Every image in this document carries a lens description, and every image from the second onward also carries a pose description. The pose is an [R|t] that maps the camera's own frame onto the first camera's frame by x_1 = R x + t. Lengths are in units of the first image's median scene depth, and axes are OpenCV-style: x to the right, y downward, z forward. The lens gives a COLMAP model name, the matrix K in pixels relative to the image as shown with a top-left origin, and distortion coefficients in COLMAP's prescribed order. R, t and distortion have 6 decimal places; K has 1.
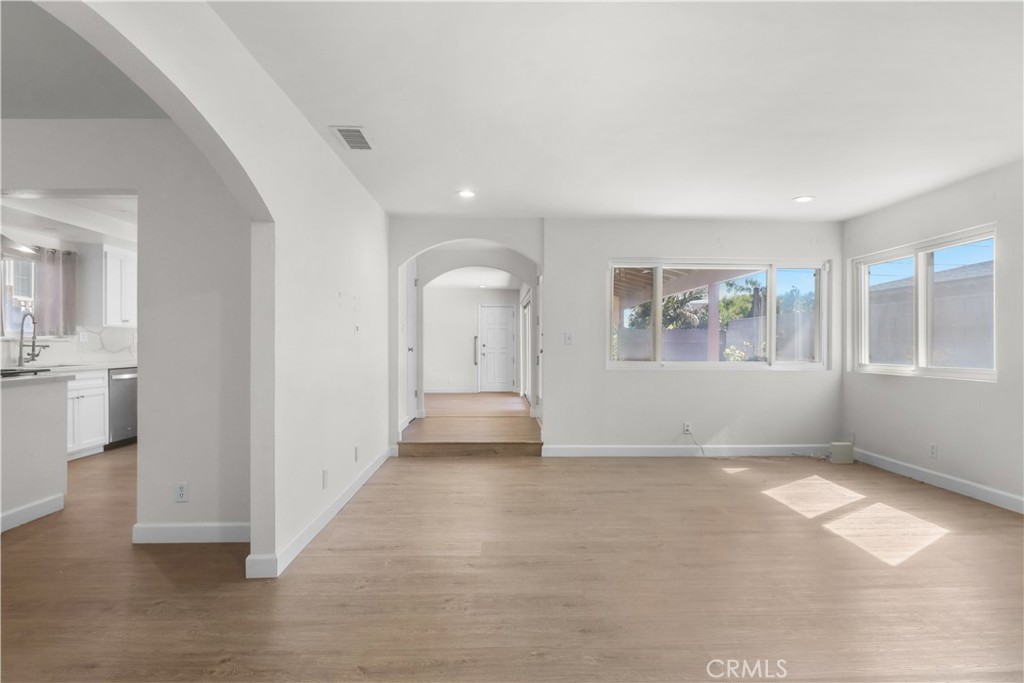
lens RADIAL K [[557.3, 0, 506.7], [0, 557.3, 349.3], [0, 0, 1]] dist [0.006181, -0.013000]
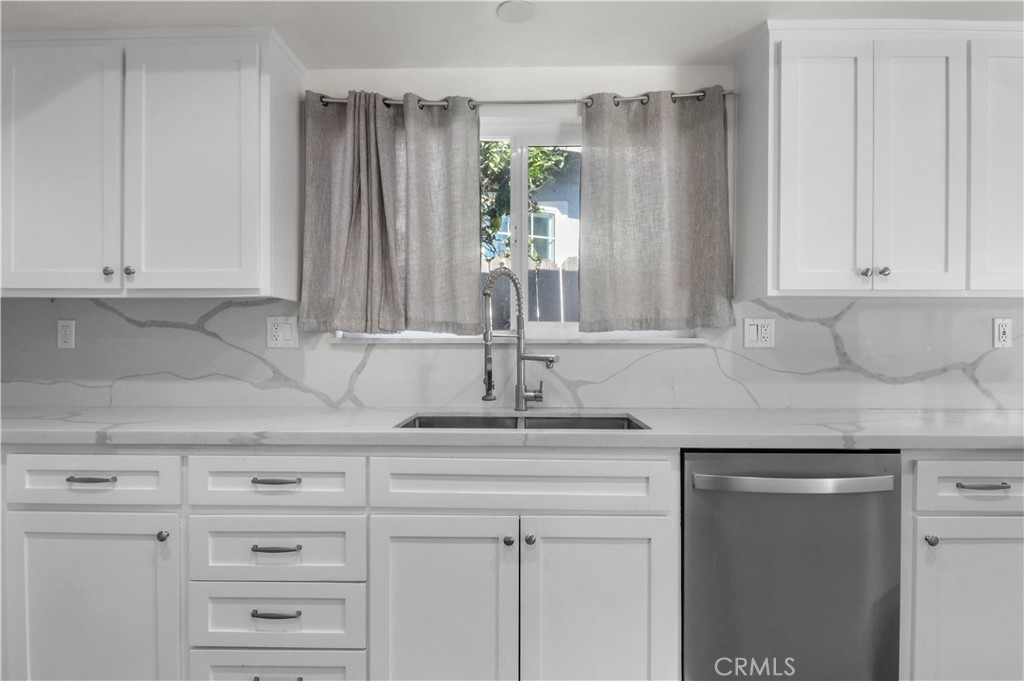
lens RADIAL K [[557.3, 0, 512.5], [0, 557.3, 352.9], [0, 0, 1]] dist [0.006181, -0.013000]
pose [[-0.055897, 0.006343, -0.998416, -0.439674], [-0.011067, 0.999914, 0.006972, -0.011365], [0.998375, 0.011439, -0.055822, 0.927681]]
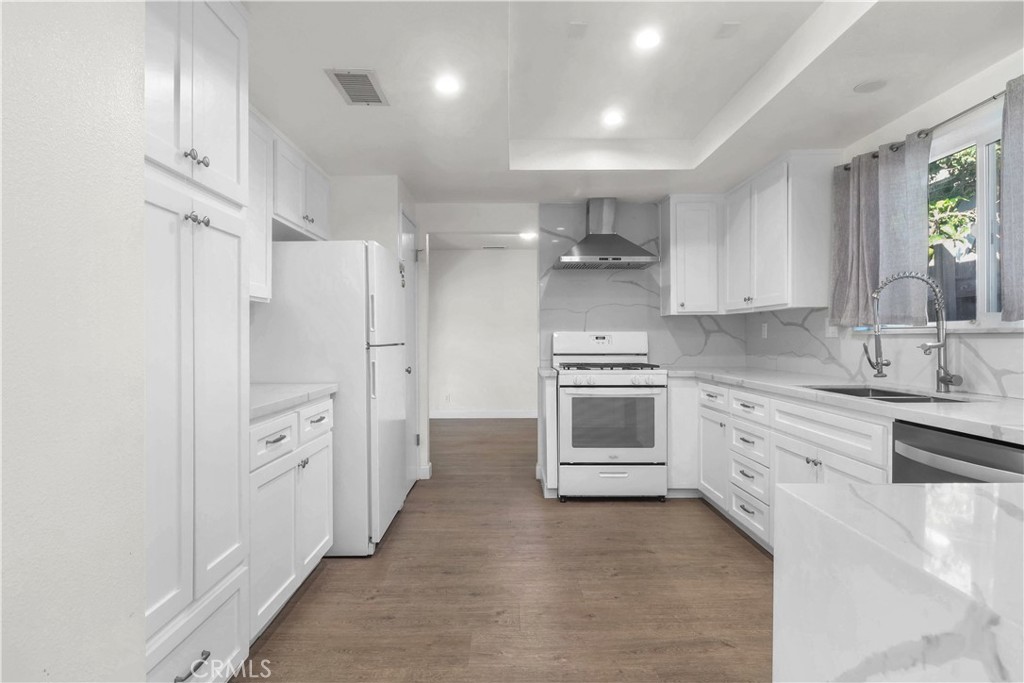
lens RADIAL K [[557.3, 0, 512.9], [0, 557.3, 340.6], [0, 0, 1]] dist [0.006181, -0.013000]
pose [[-0.999726, -0.000885, 0.023403, -0.492739], [-0.000554, 0.999900, 0.014161, -0.015219], [-0.023413, 0.014144, -0.999626, 1.327289]]
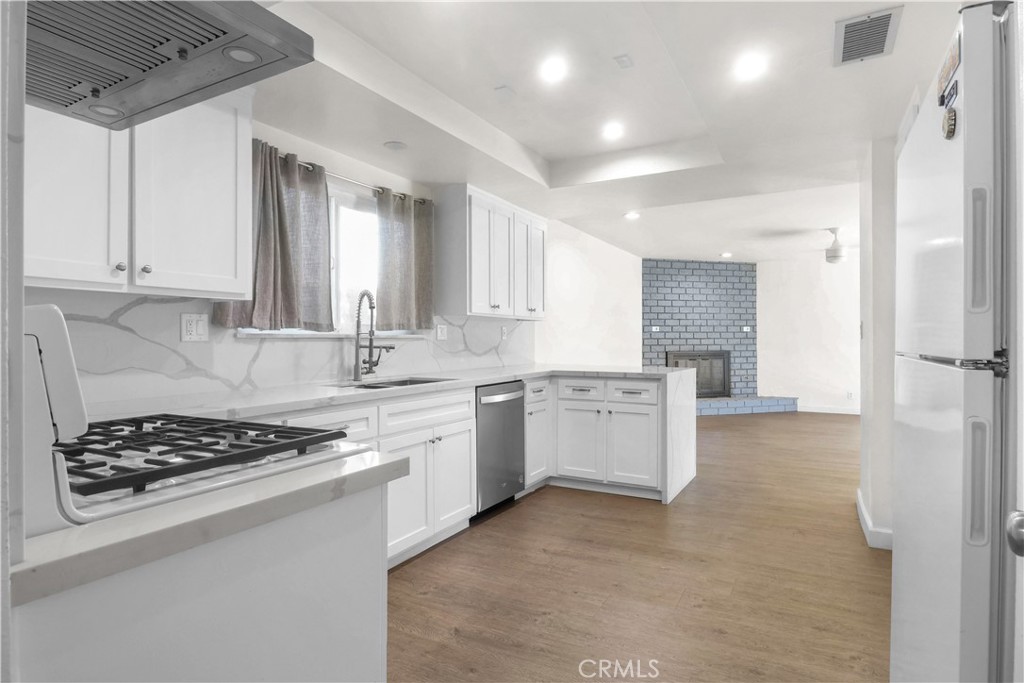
lens RADIAL K [[557.3, 0, 510.3], [0, 557.3, 342.7], [0, 0, 1]] dist [0.006181, -0.013000]
pose [[0.860907, -0.003786, -0.508748, -0.384409], [0.001765, 0.999989, -0.004454, -0.007304], [0.508759, 0.002937, 0.860904, 0.512674]]
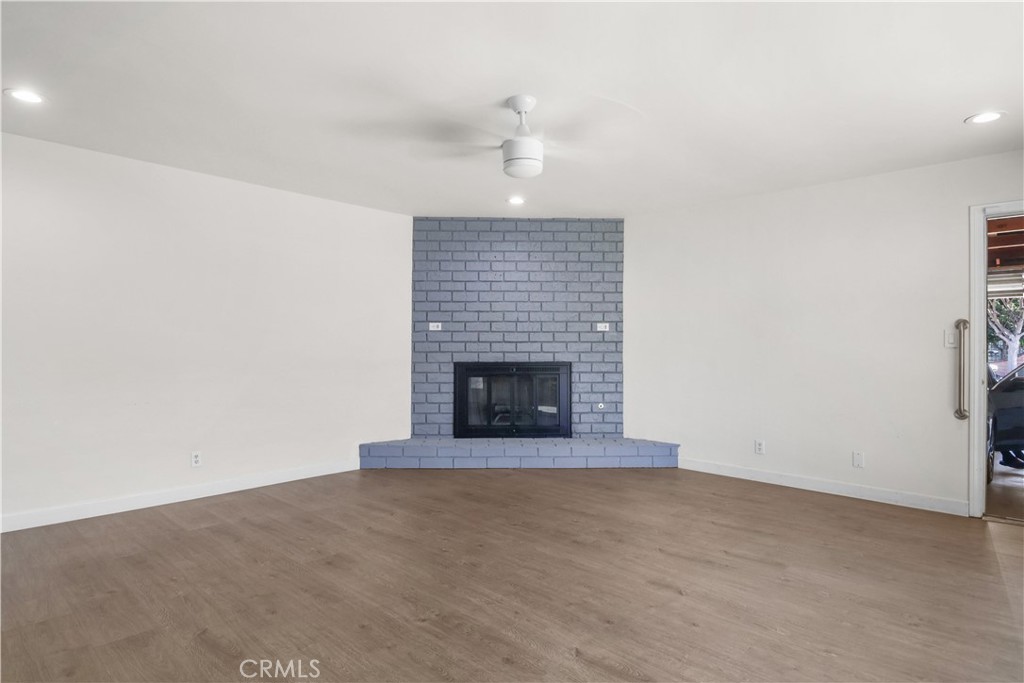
lens RADIAL K [[557.3, 0, 509.6], [0, 557.3, 340.9], [0, 0, 1]] dist [0.006181, -0.013000]
pose [[0.707231, -0.004144, -0.706970, -0.049658], [-0.006297, 0.999906, -0.012160, -0.014598], [0.706954, 0.013051, 0.707139, 1.400518]]
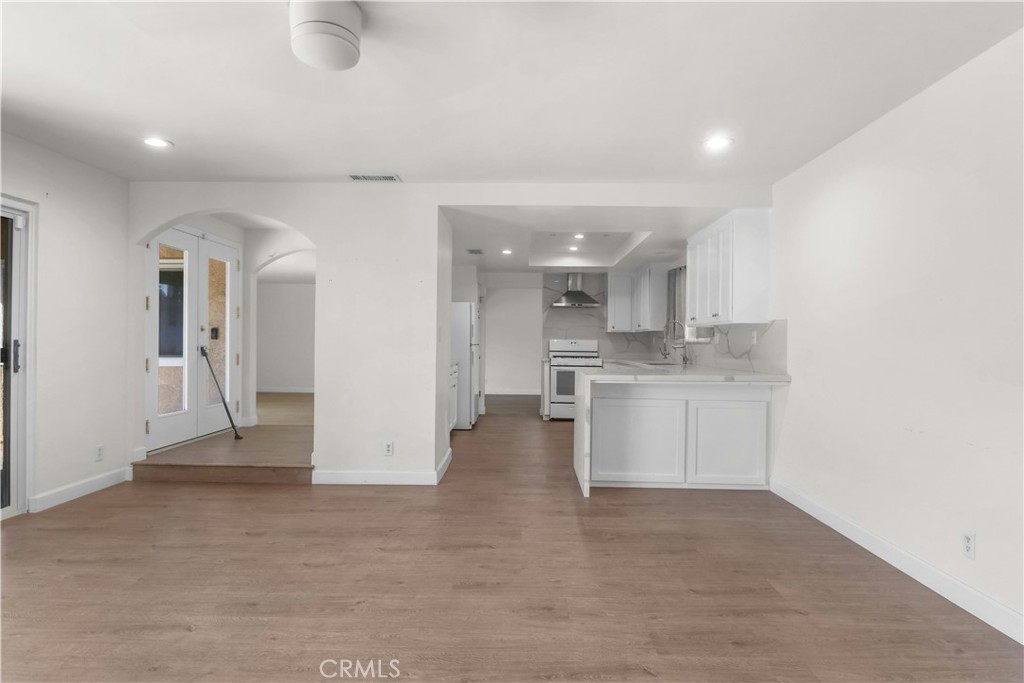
lens RADIAL K [[557.3, 0, 515.9], [0, 557.3, 338.6], [0, 0, 1]] dist [0.006181, -0.013000]
pose [[-0.998914, -0.014554, 0.044257, -0.505981], [-0.014445, 0.999892, 0.002775, -0.021574], [-0.044293, 0.002133, -0.999016, 2.051461]]
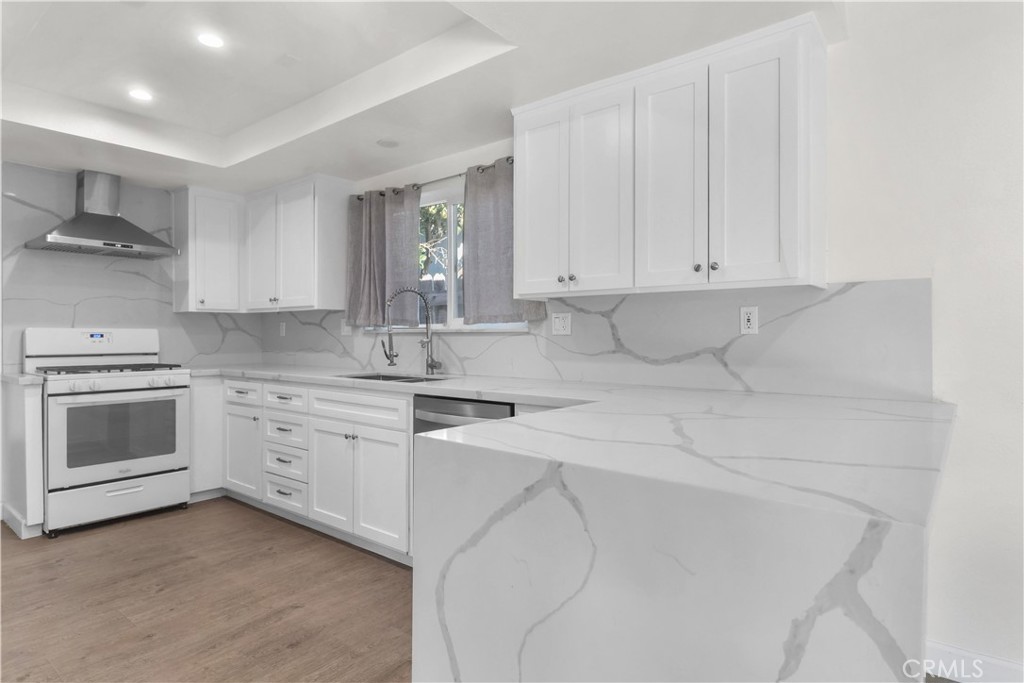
lens RADIAL K [[557.3, 0, 510.2], [0, 557.3, 332.5], [0, 0, 1]] dist [0.006181, -0.013000]
pose [[-0.648980, -0.005679, -0.760784, -0.414402], [-0.008018, 0.999968, -0.000625, -0.015252], [0.760763, 0.005694, -0.649005, 1.348571]]
